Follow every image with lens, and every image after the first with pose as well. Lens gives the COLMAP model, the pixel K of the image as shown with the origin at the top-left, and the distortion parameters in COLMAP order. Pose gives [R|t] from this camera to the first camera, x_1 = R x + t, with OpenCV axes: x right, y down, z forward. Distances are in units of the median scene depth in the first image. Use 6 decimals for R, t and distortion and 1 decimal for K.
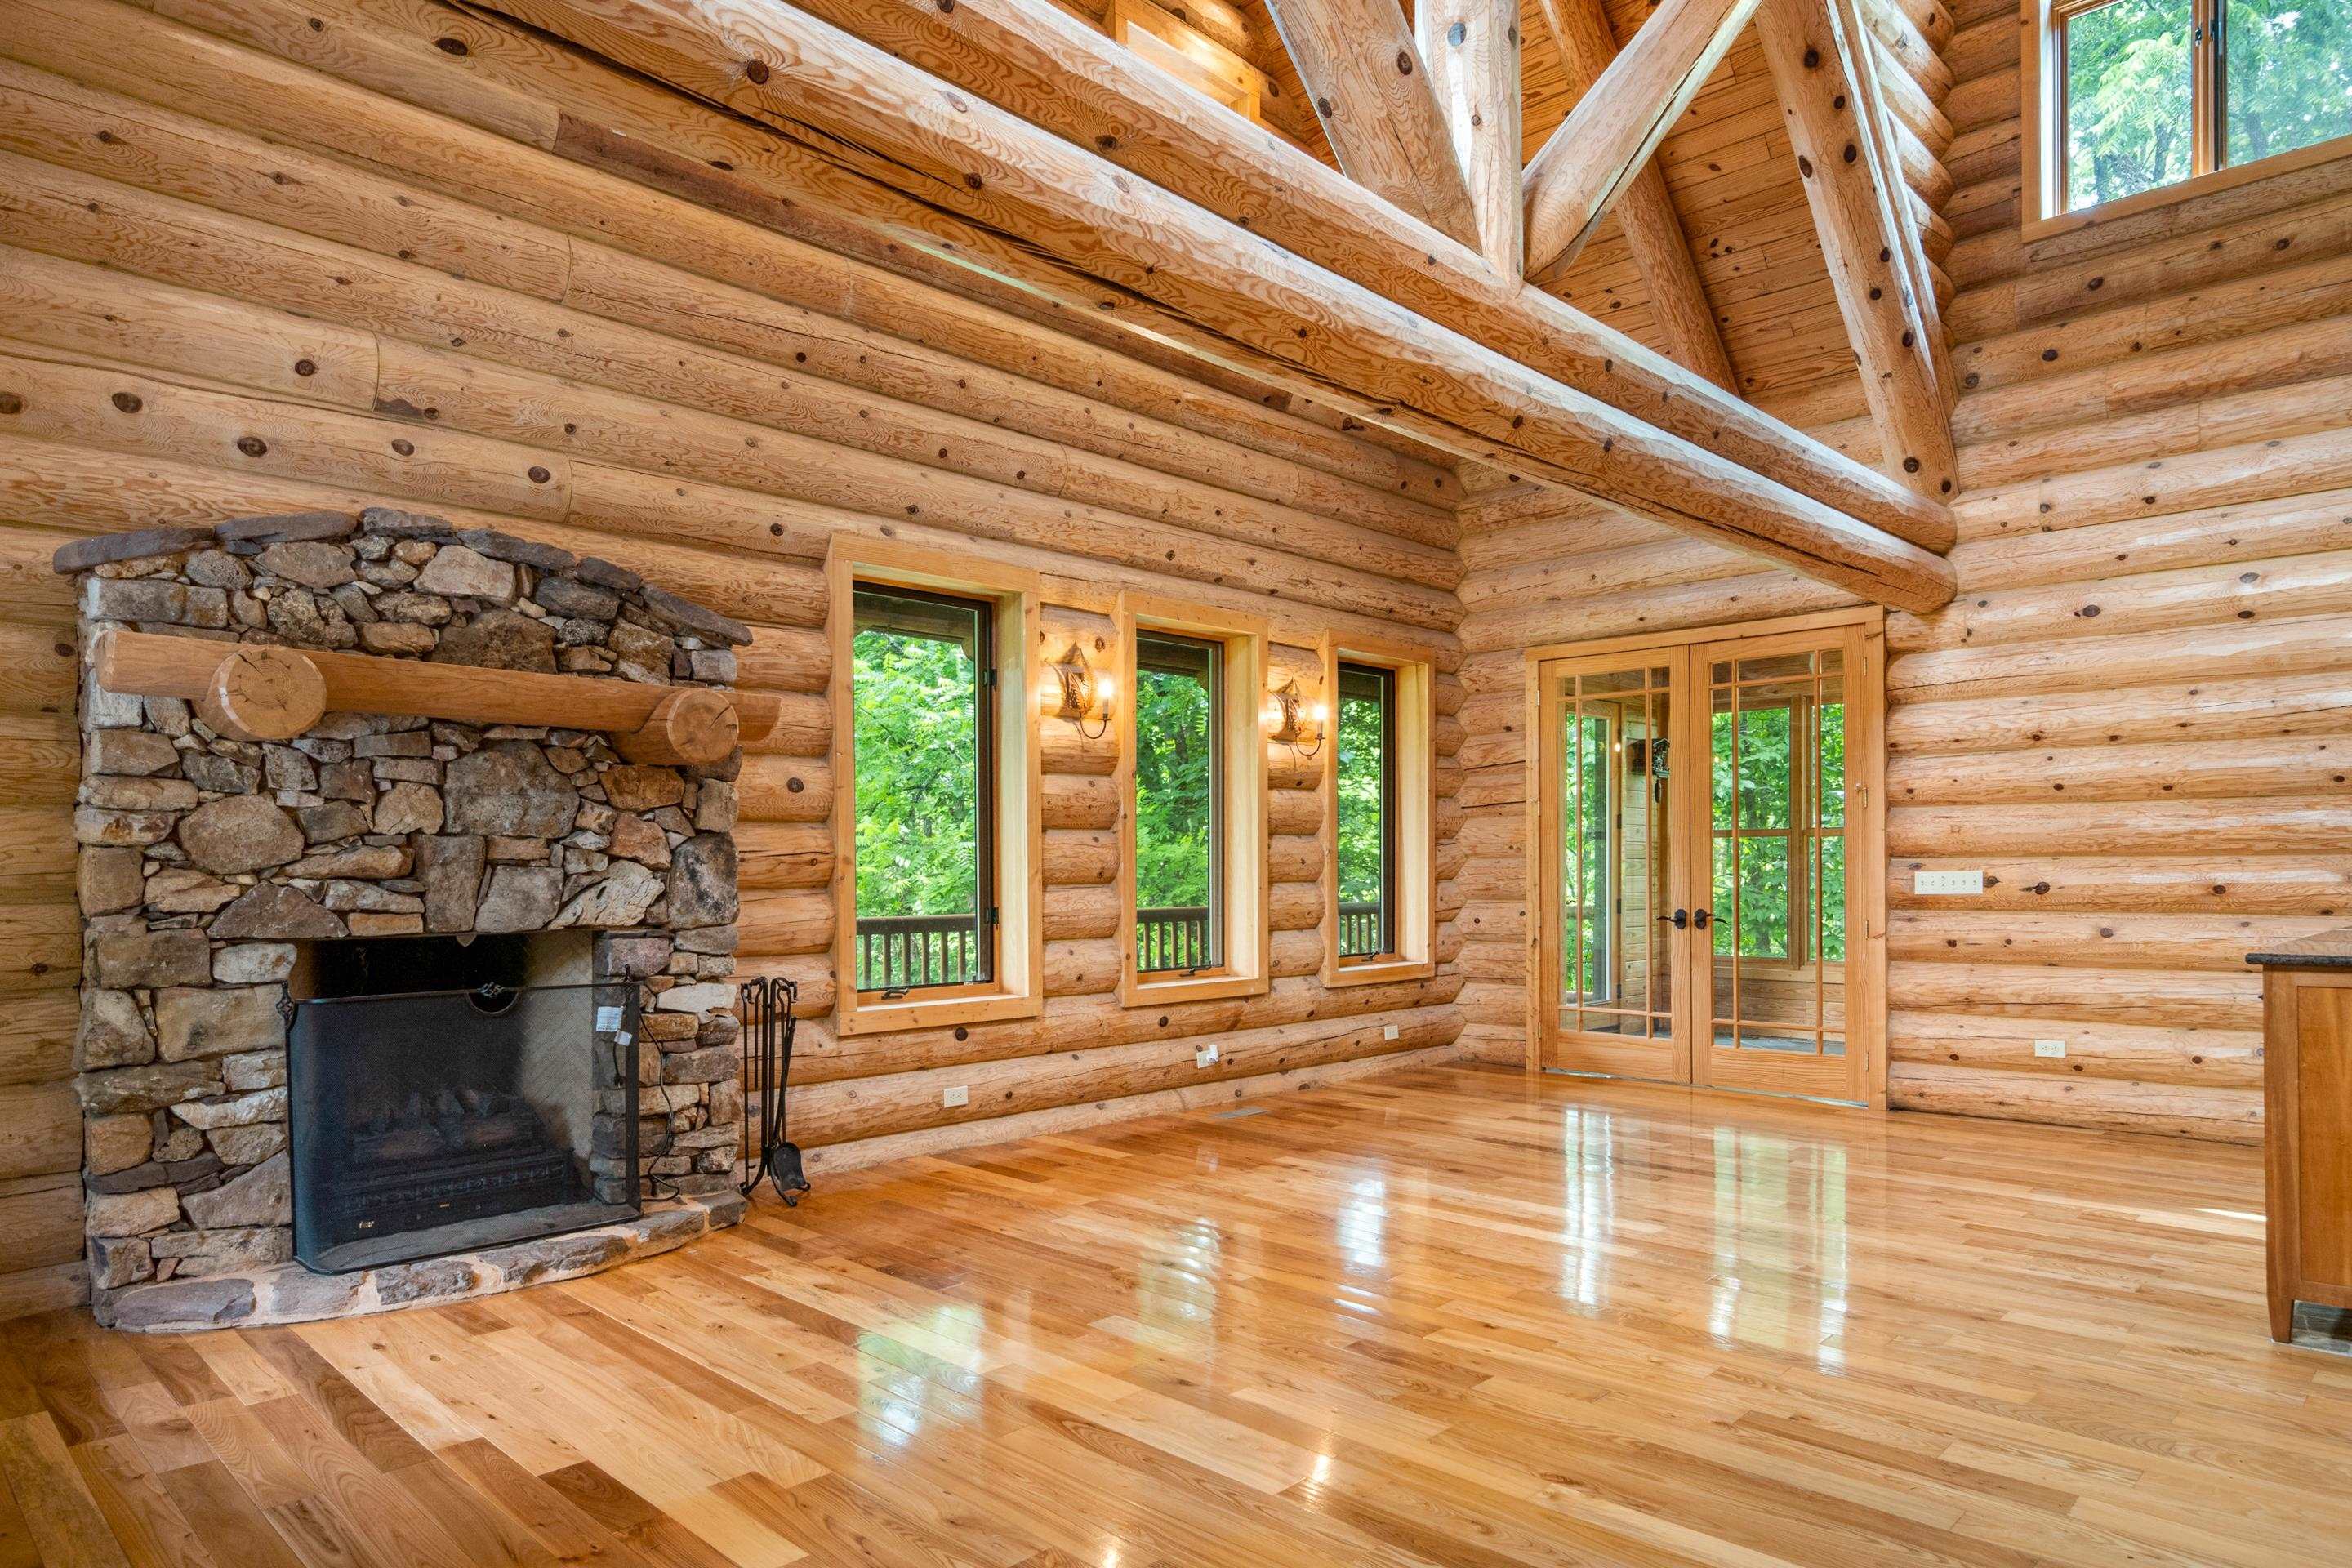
lens RADIAL K [[1374.4, 0, 1156.8], [0, 1374.4, 867.8], [0, 0, 1]] dist [-0.004474, 0.000220]
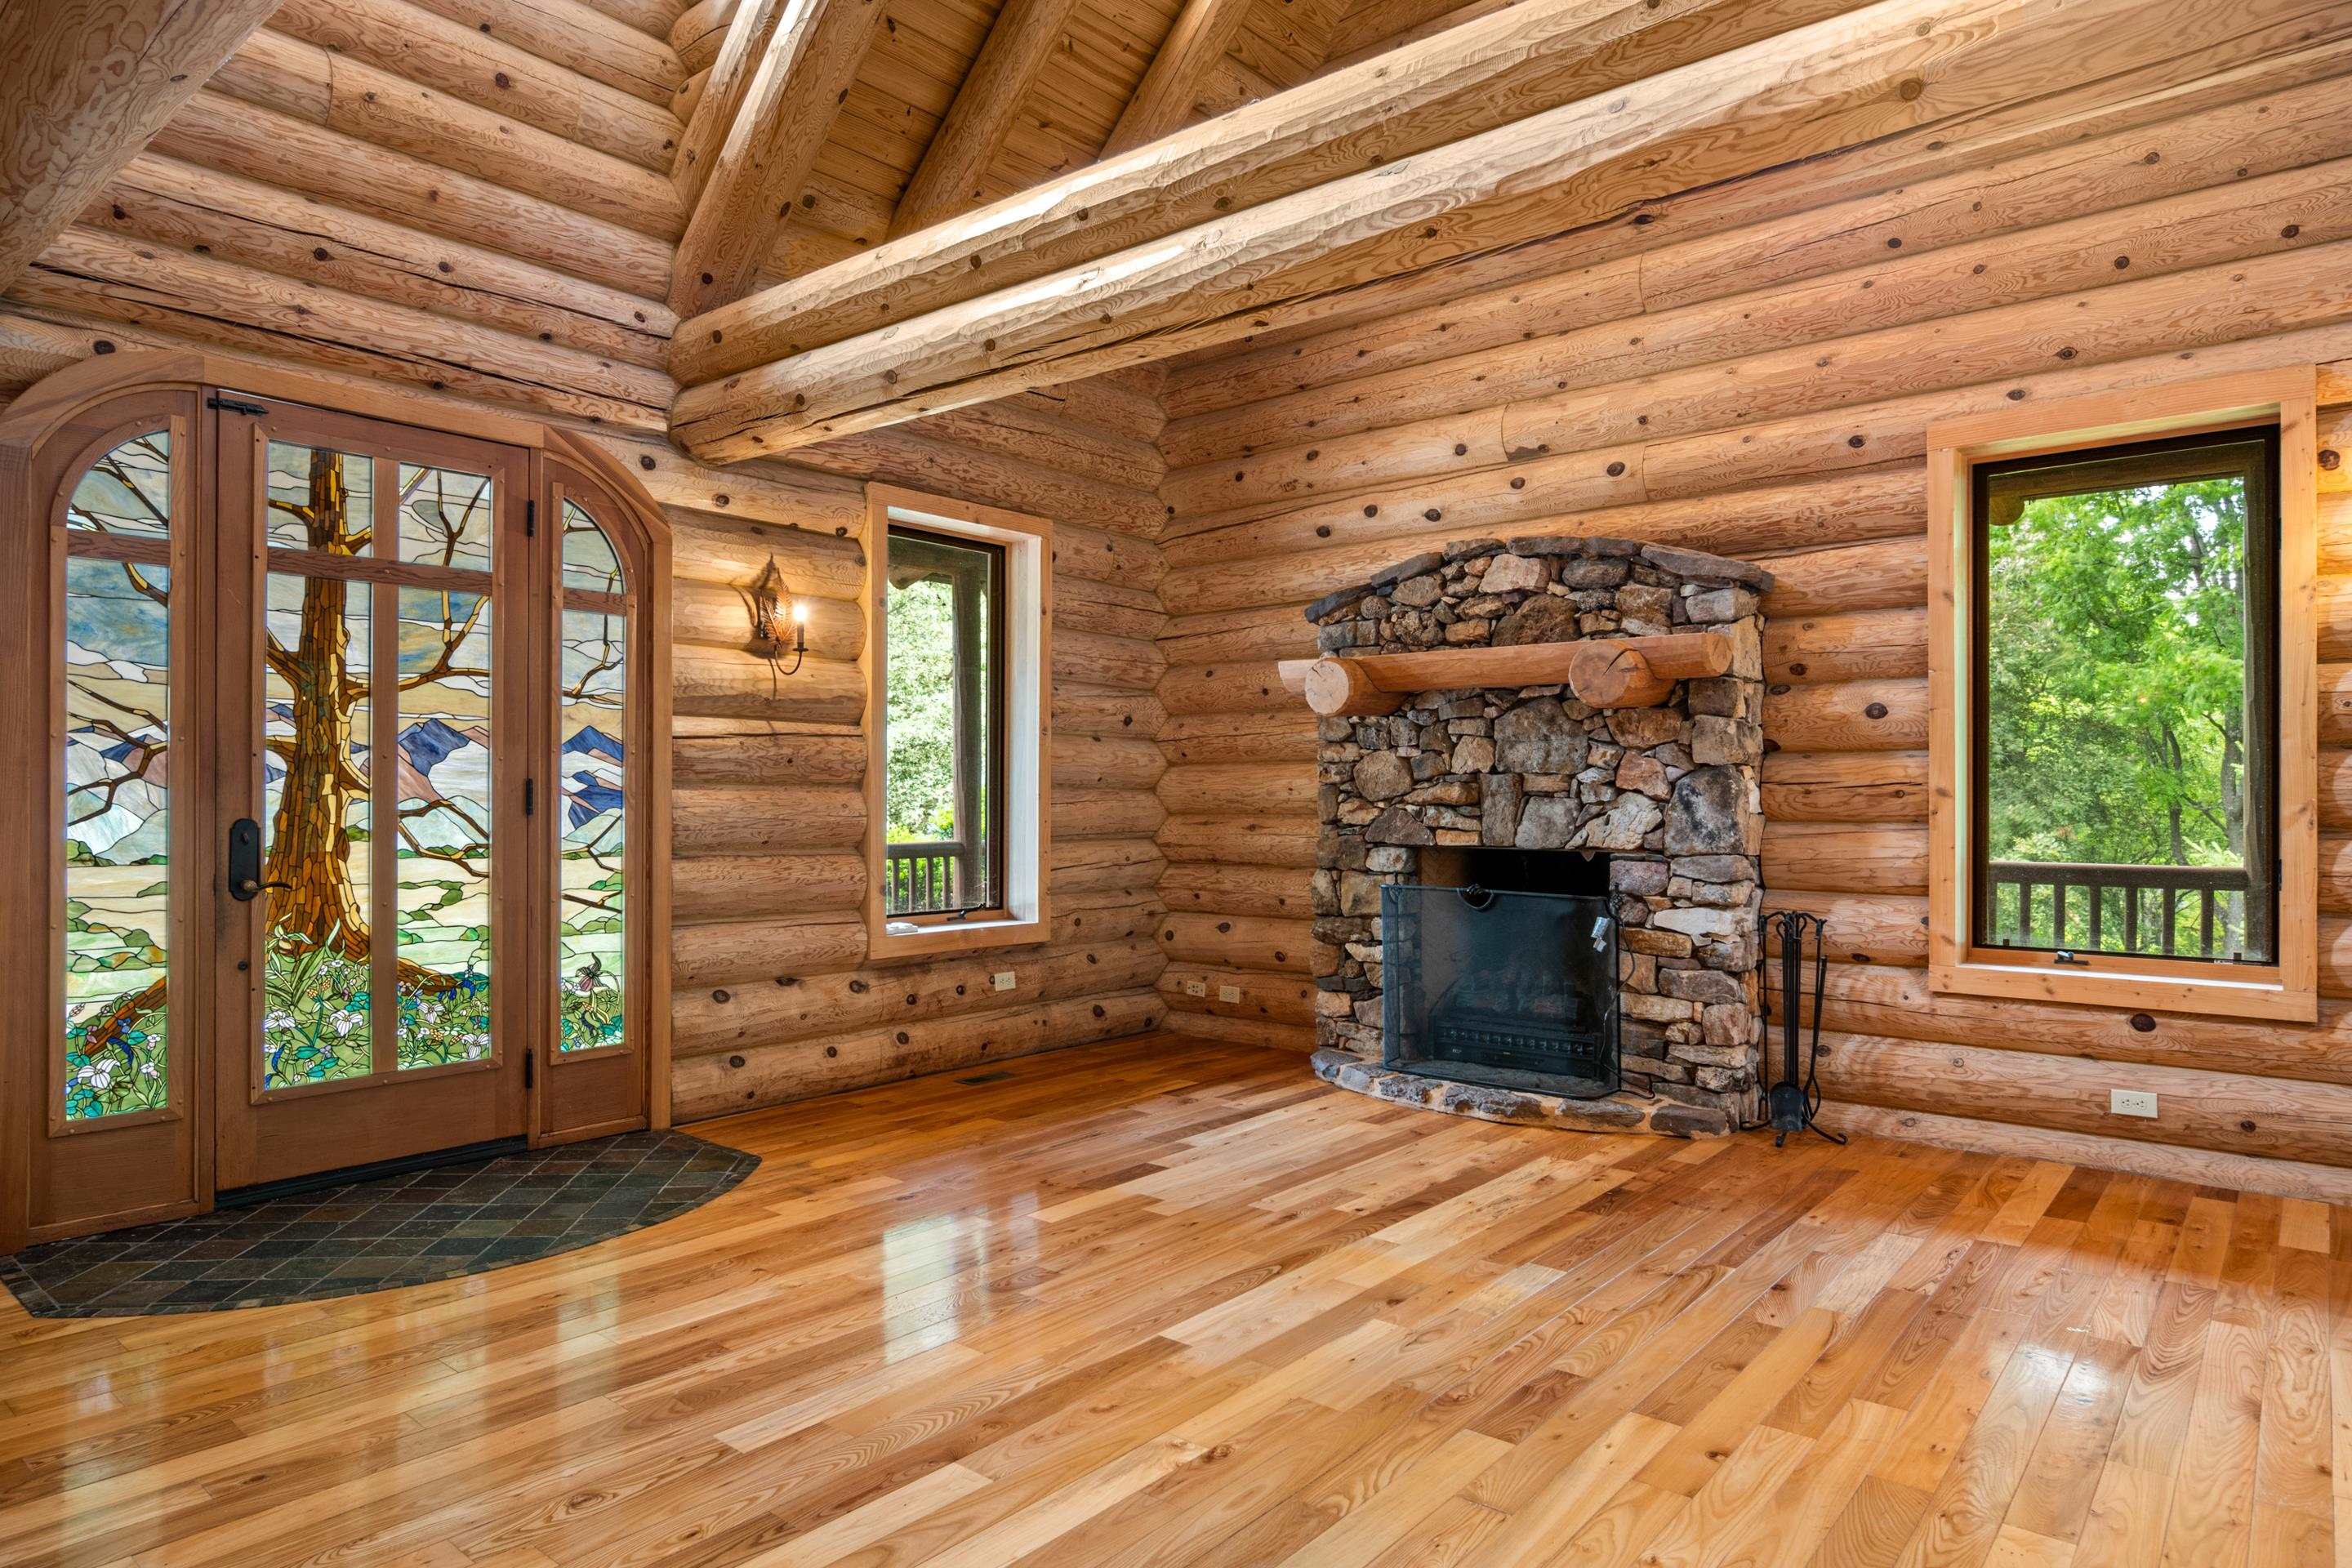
lens RADIAL K [[1374.4, 0, 1171.5], [0, 1374.4, 792.0], [0, 0, 1]] dist [-0.004474, 0.000220]
pose [[0.094845, -0.000684, -0.995492, 0.757380], [-0.004280, 0.999990, -0.001094, -0.002907], [0.995483, 0.004365, 0.094841, 0.543822]]
